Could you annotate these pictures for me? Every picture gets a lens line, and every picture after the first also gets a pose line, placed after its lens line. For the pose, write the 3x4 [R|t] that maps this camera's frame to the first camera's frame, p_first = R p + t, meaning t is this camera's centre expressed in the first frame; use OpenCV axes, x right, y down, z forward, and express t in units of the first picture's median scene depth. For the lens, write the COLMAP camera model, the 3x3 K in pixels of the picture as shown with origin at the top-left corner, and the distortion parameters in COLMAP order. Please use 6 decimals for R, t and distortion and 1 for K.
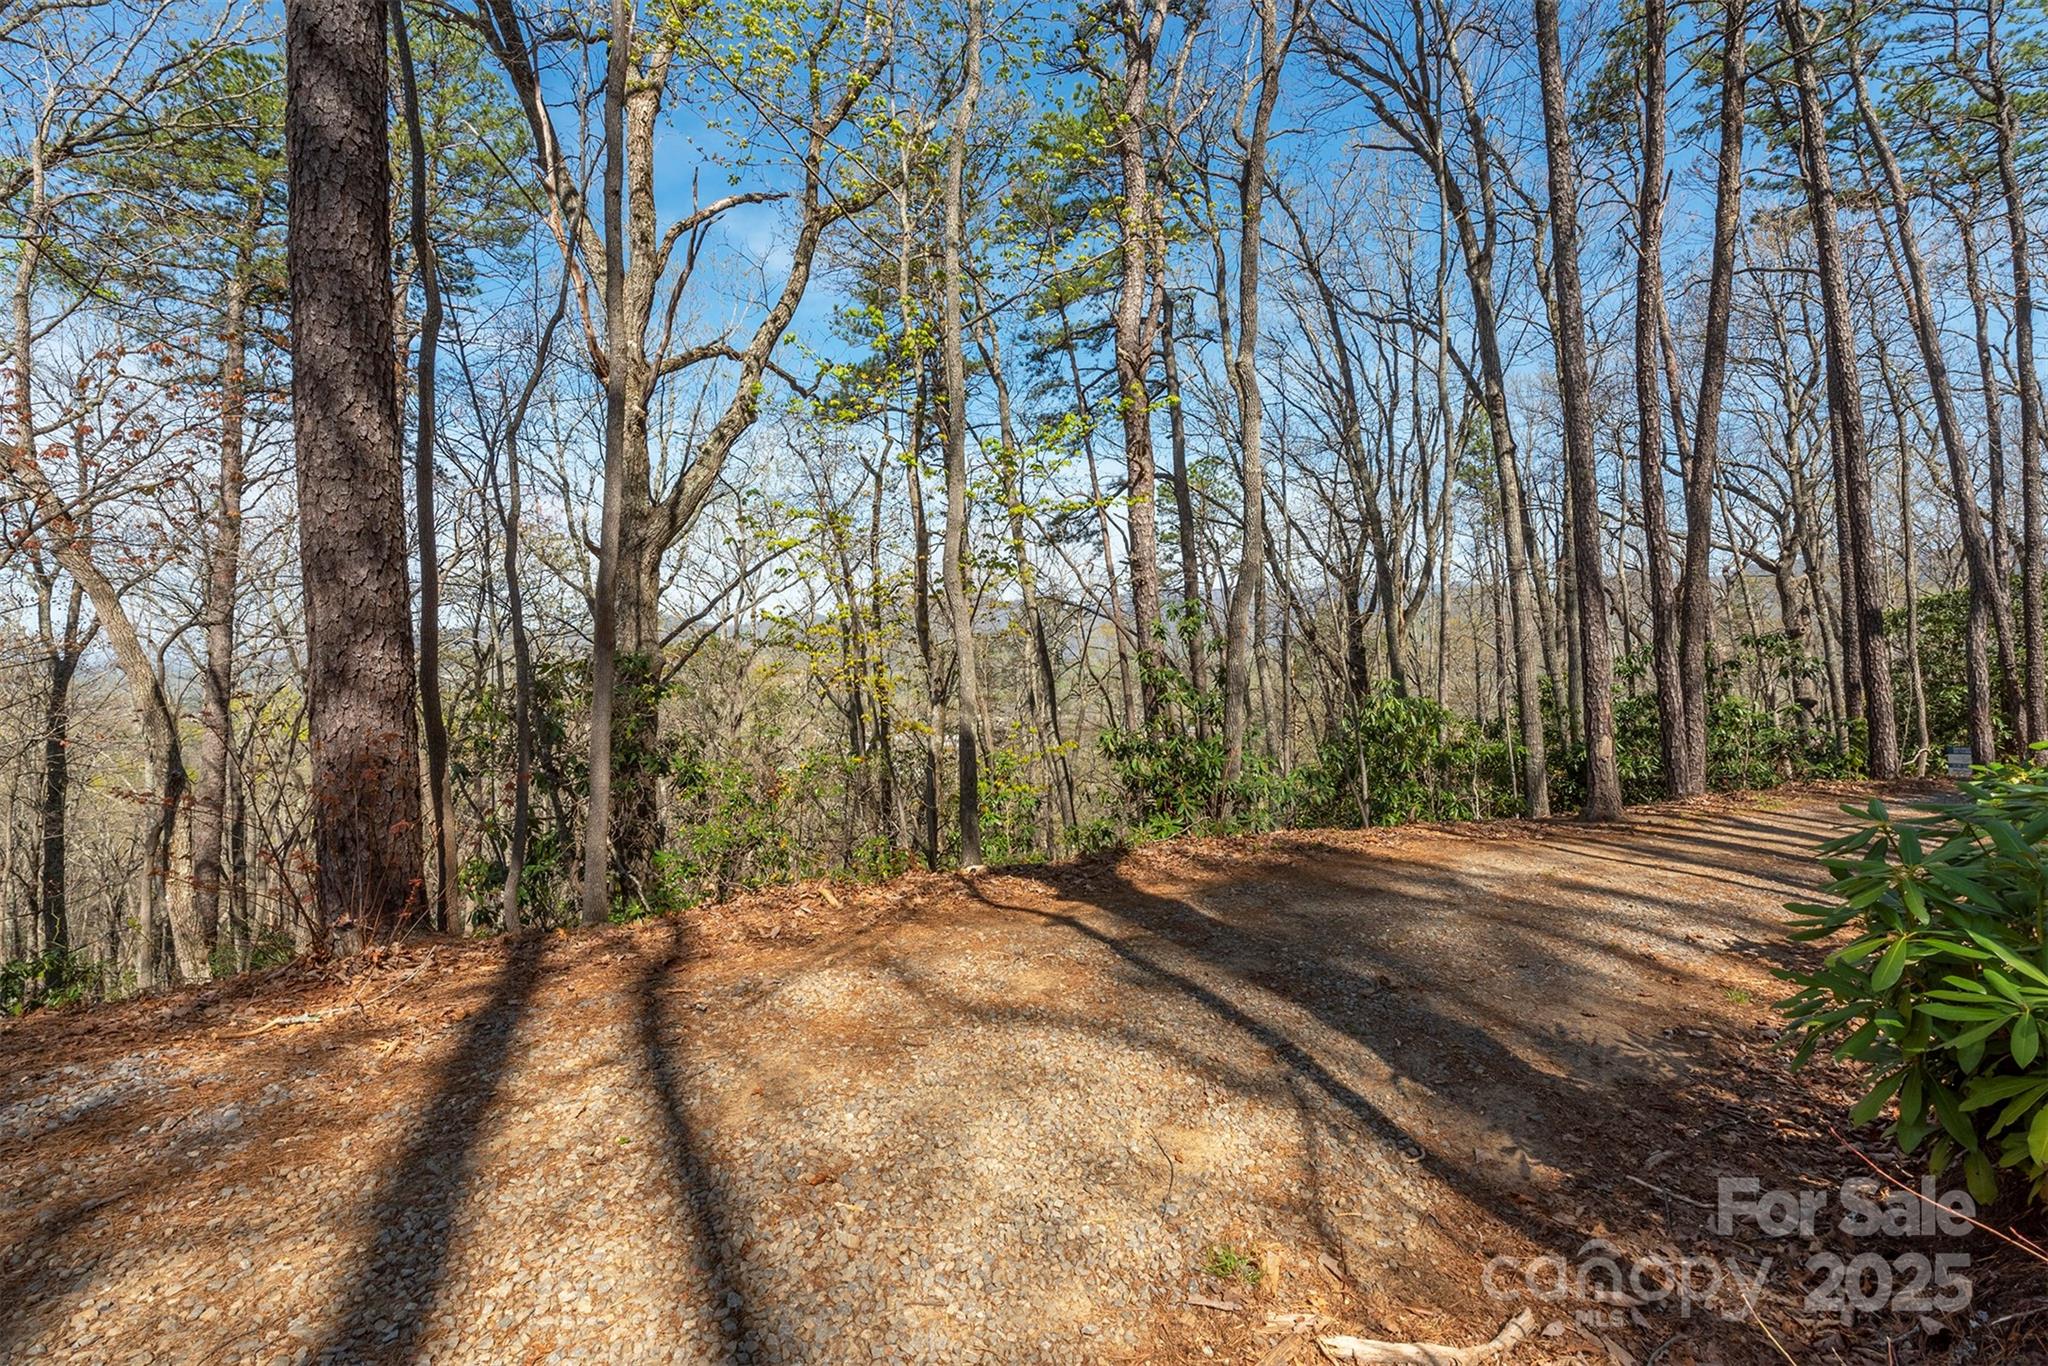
lens RADIAL K [[904.1, 0, 1020.9], [0, 904.1, 691.2], [0, 0, 1]] dist [-0.004822, -0.000378]
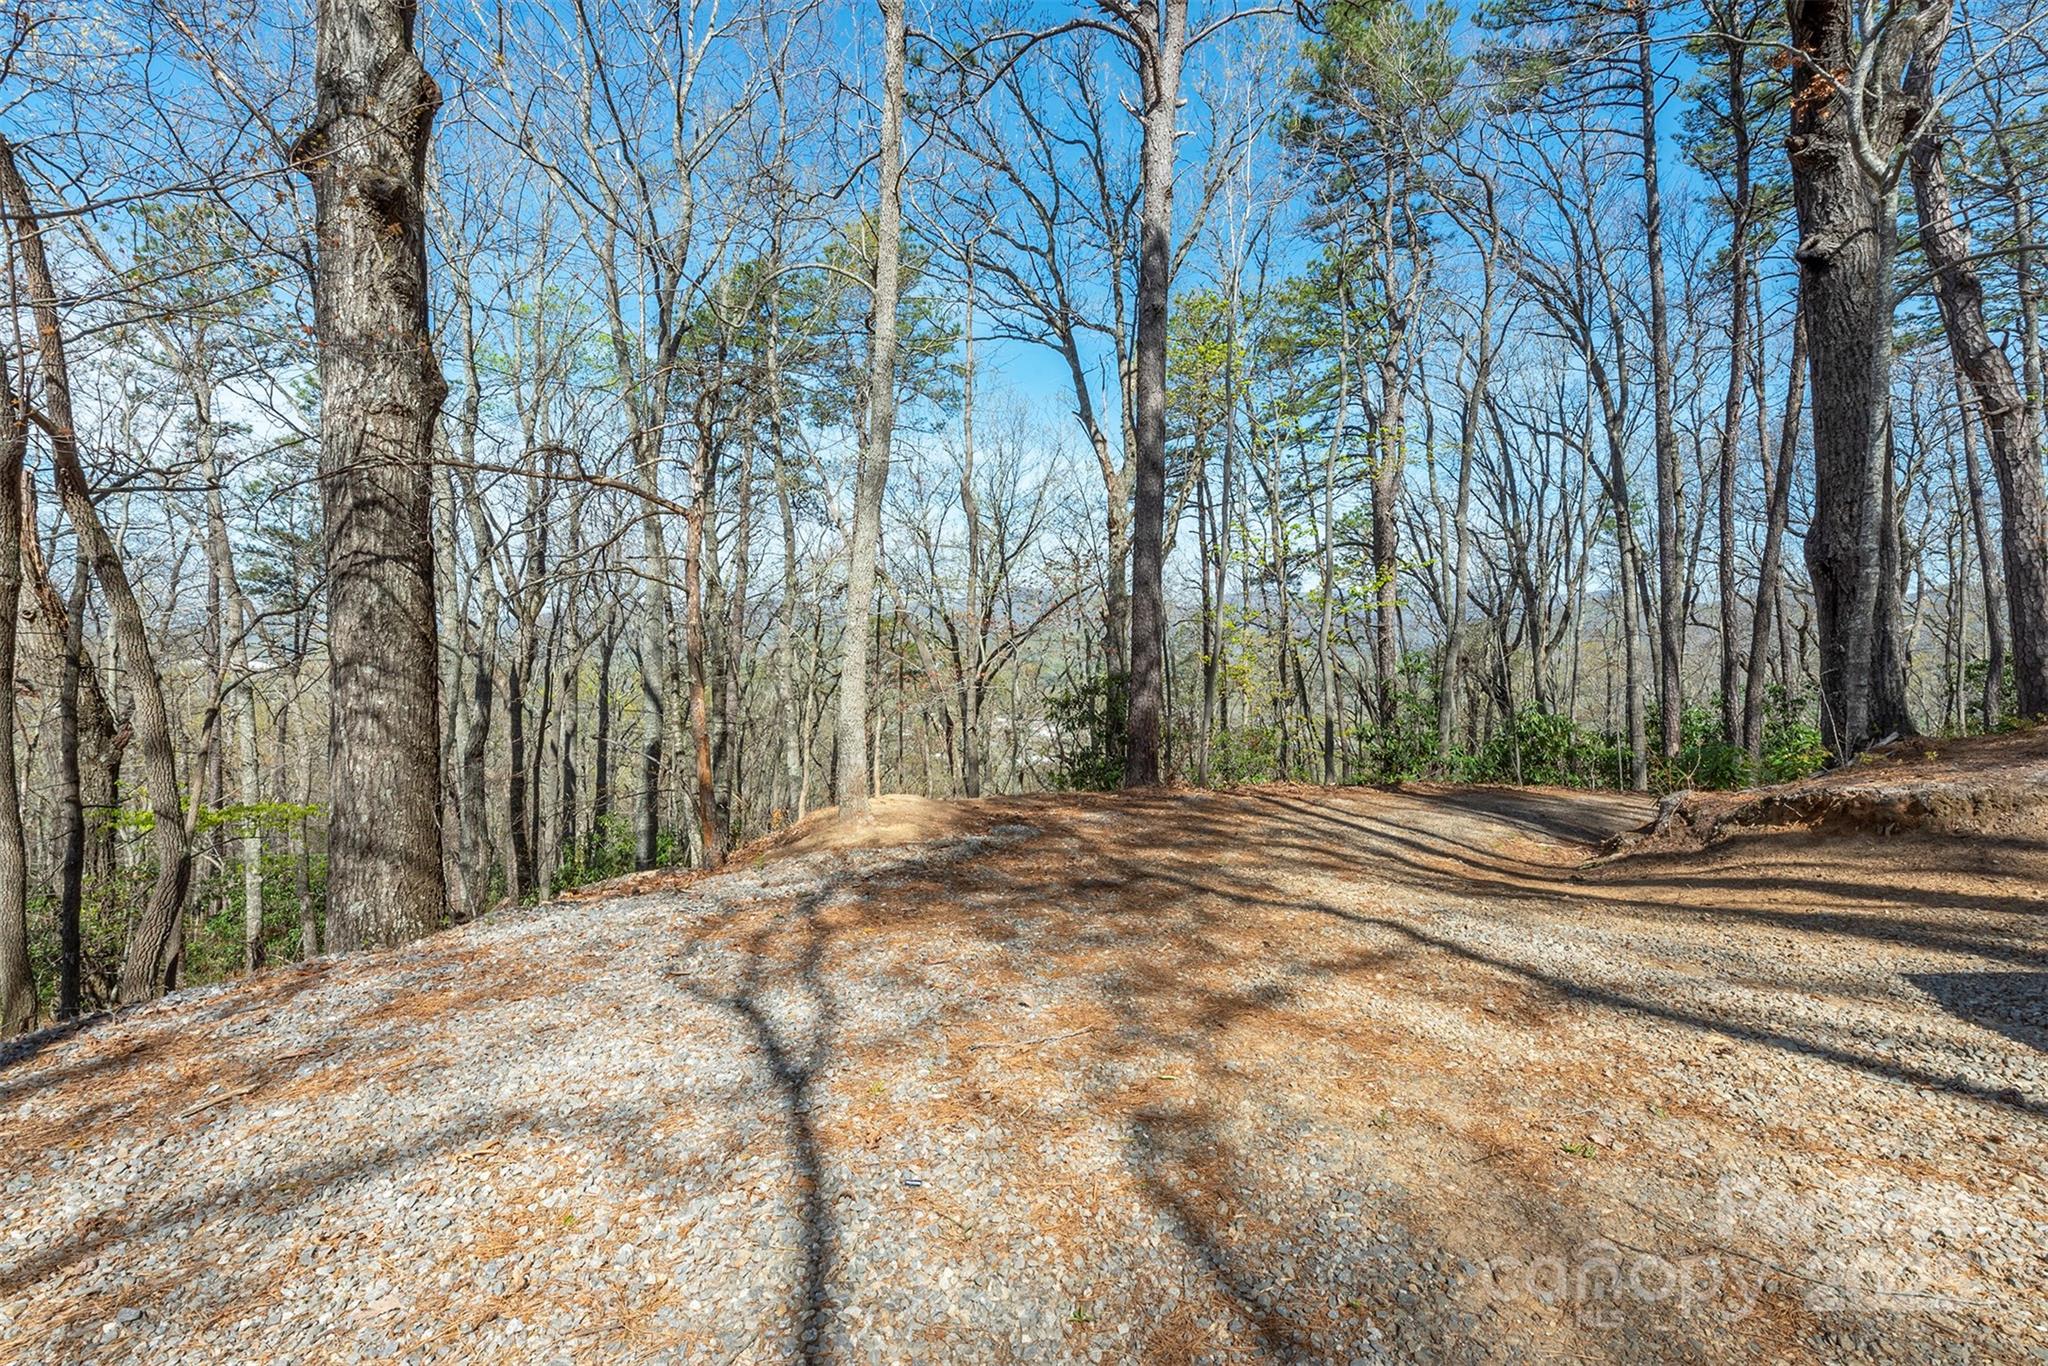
lens RADIAL K [[856.3, 0, 1036.4], [0, 856.3, 676.6], [0, 0, 1]] dist [0.004016, -0.001604]
pose [[0.990686, 0.048462, -0.127254, -0.185518], [-0.049177, 0.998787, -0.002481, -0.008027], [0.126979, 0.008715, 0.991867, -0.411538]]
